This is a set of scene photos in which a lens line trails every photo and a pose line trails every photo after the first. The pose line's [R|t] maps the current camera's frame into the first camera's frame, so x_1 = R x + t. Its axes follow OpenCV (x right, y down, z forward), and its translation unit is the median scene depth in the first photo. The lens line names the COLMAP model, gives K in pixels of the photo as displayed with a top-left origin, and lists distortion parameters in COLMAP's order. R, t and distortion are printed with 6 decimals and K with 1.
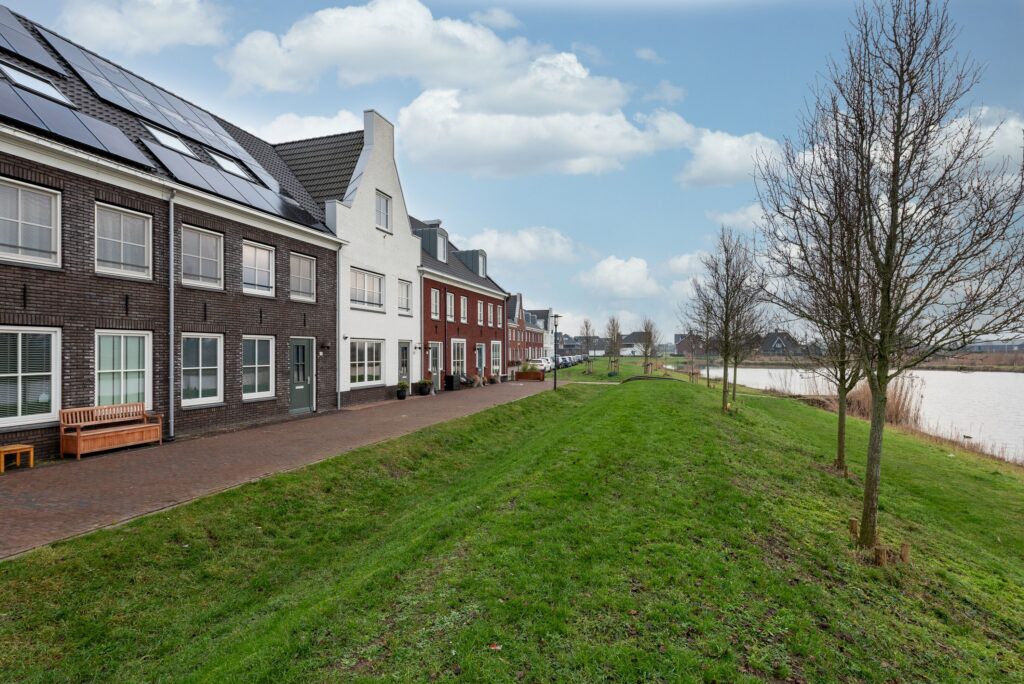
lens RADIAL K [[466.3, 0, 513.4], [0, 466.3, 349.9], [0, 0, 1]] dist [0.000047, -0.000100]
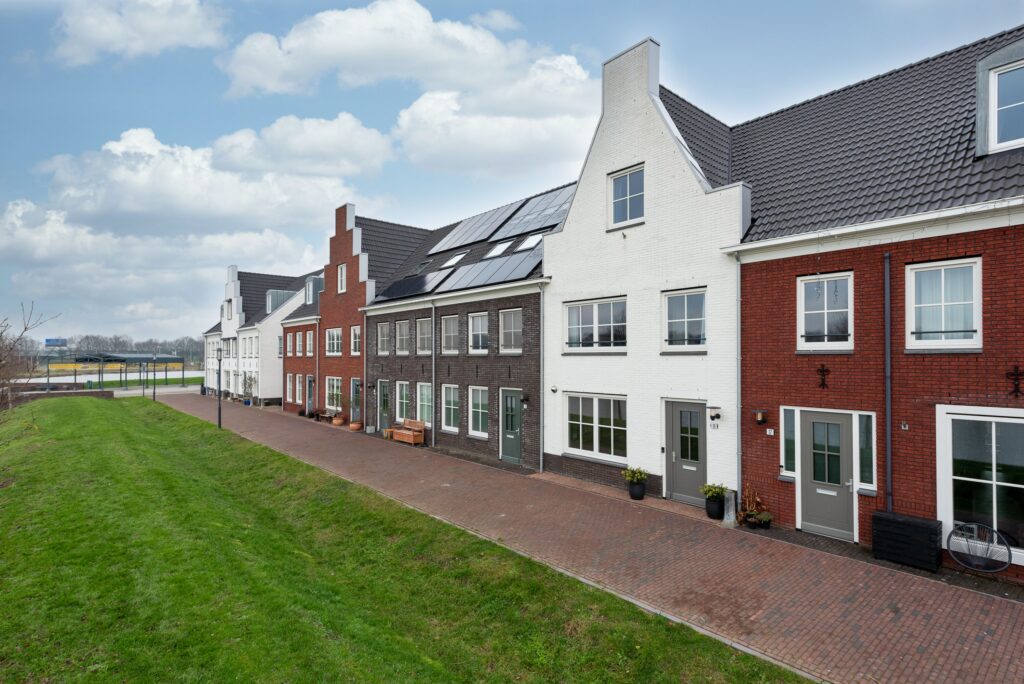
lens RADIAL K [[526.3, 0, 534.9], [0, 526.3, 354.1], [0, 0, 1]] dist [0.018834, -0.011200]
pose [[-0.487928, -0.004744, -0.872871, 0.480759], [-0.001058, 0.999988, -0.004843, -0.087109], [0.872883, -0.001439, -0.487927, 1.431112]]
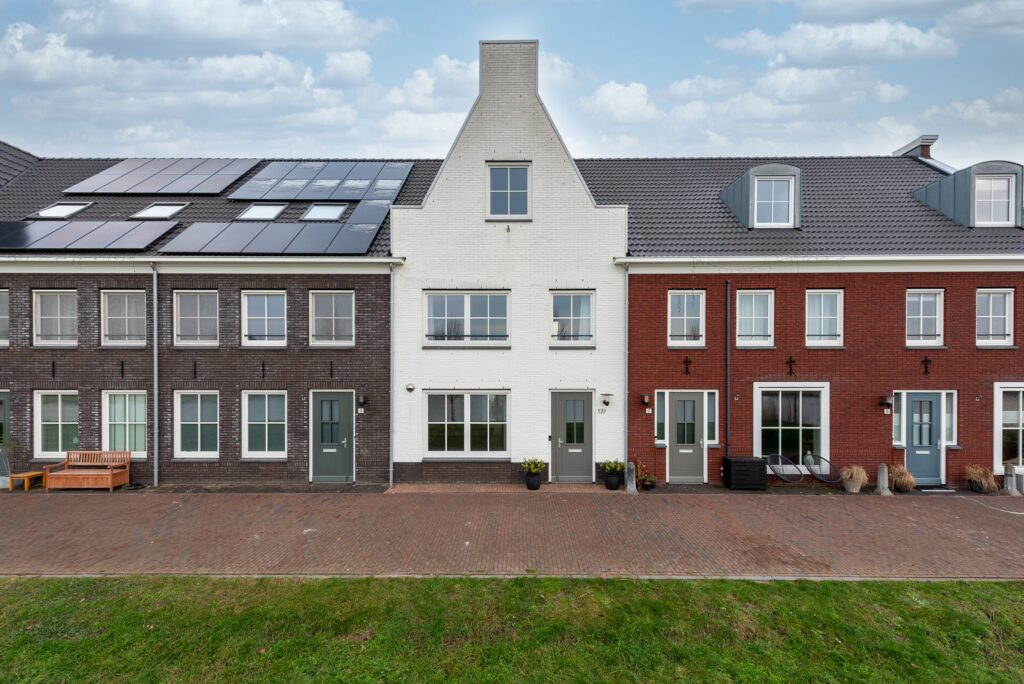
lens RADIAL K [[433.4, 0, 512.7], [0, 433.4, 366.8], [0, 0, 1]] dist [0.010696, -0.000563]
pose [[0.319646, 0.005471, -0.947521, 0.334795], [-0.002333, 0.999985, 0.004987, -0.065074], [0.947534, 0.000617, 0.319654, 0.935416]]
